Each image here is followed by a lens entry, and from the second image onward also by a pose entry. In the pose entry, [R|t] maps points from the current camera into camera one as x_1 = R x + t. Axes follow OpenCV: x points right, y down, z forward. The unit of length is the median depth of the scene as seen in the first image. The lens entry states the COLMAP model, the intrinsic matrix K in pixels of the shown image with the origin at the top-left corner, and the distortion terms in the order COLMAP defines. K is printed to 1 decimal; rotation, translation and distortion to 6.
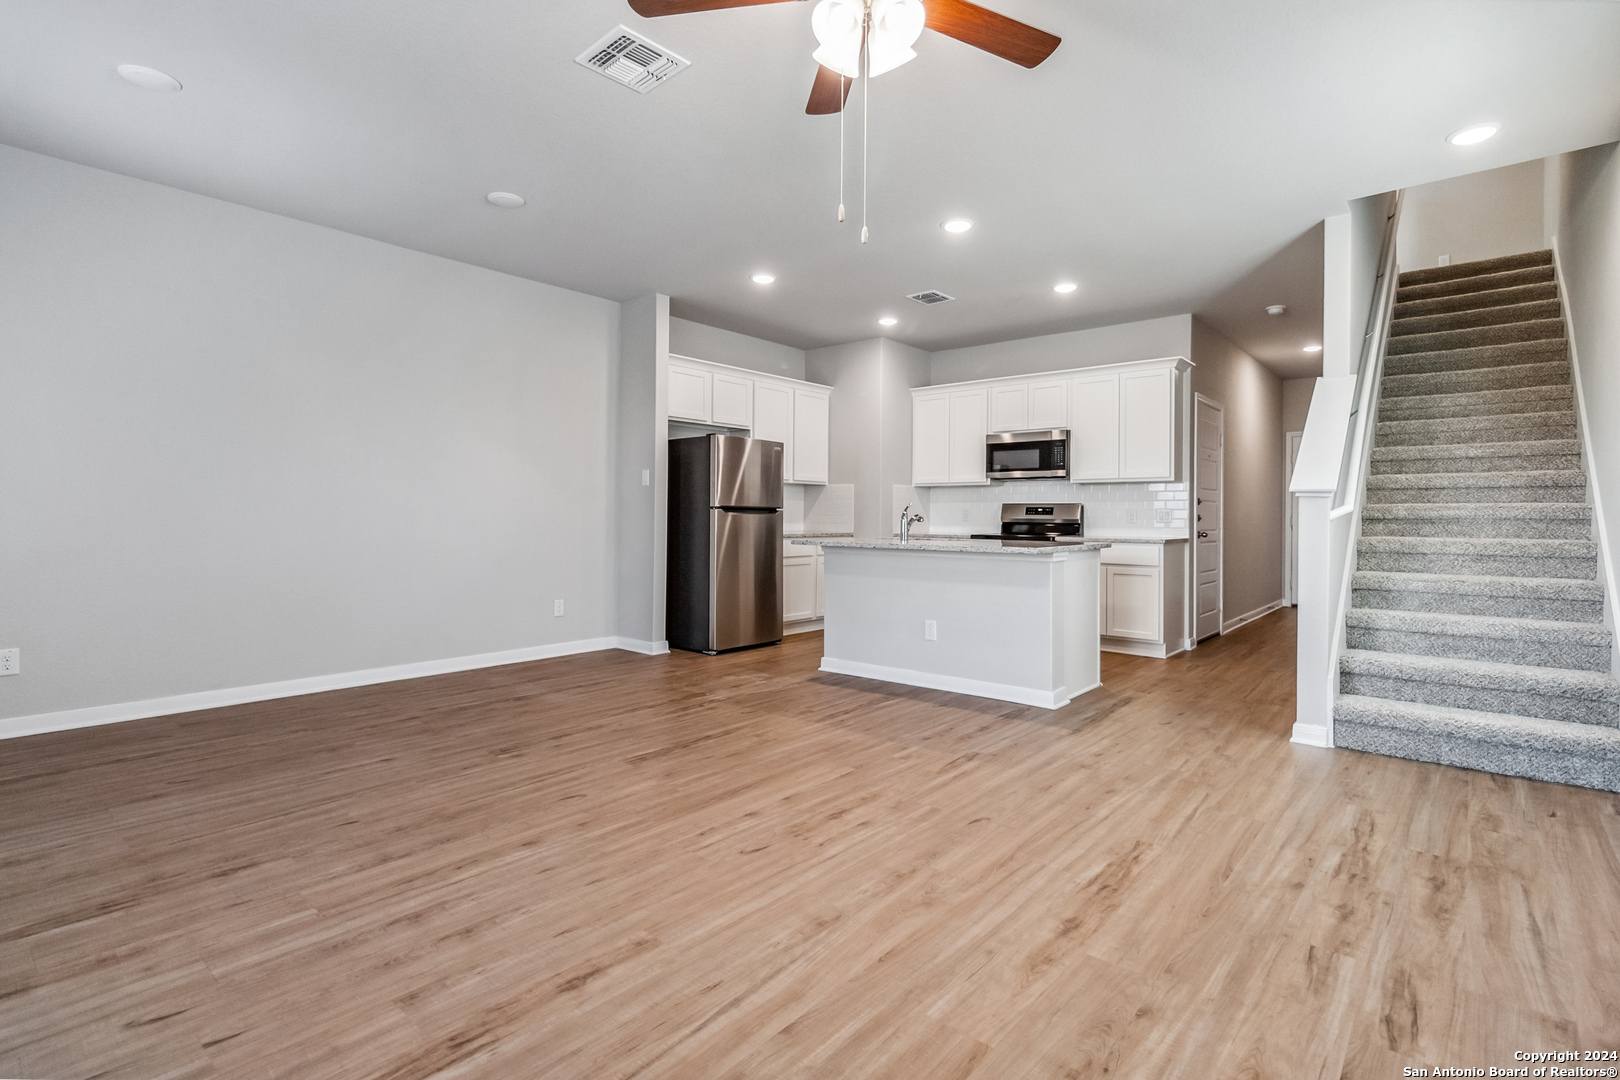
lens RADIAL K [[760.2, 0, 816.7], [0, 760.2, 513.5], [0, 0, 1]] dist [-0.002599, -0.000236]
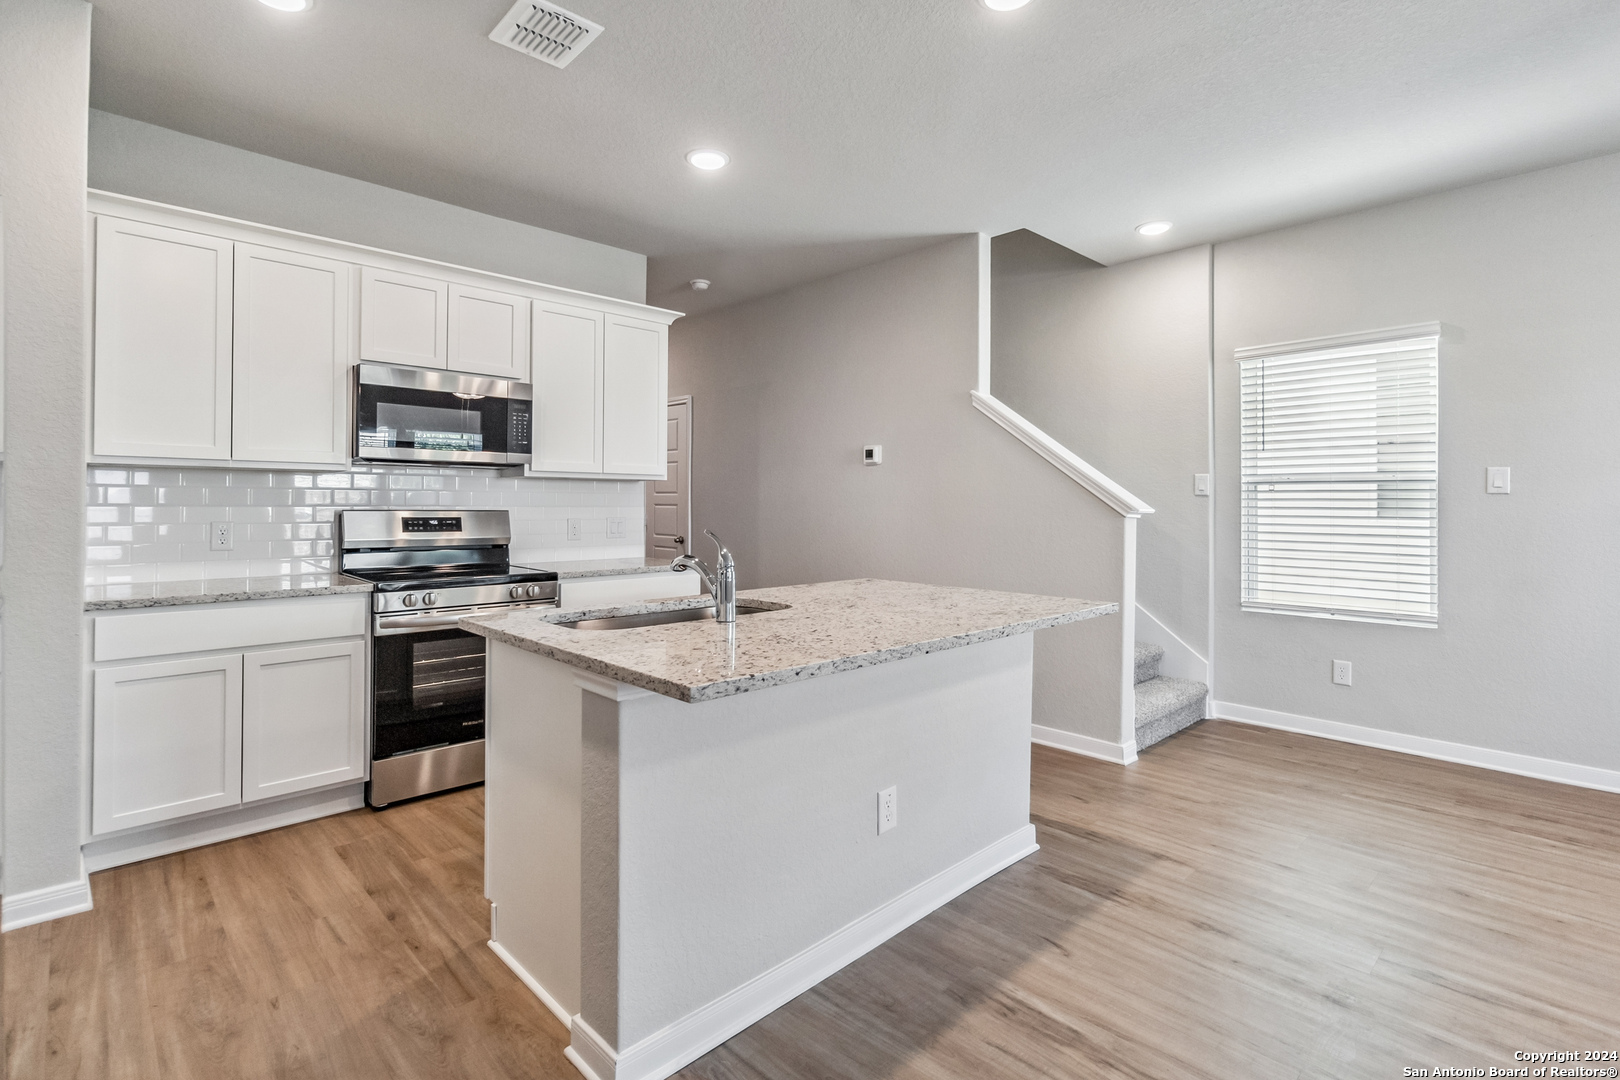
lens RADIAL K [[766.2, 0, 816.6], [0, 766.2, 502.7], [0, 0, 1]] dist [-0.002782, -0.001049]
pose [[0.104028, -0.004028, 0.994566, -0.222816], [-0.007897, 0.999957, 0.004876, -0.024265], [-0.994543, -0.008361, 0.103992, 0.708436]]
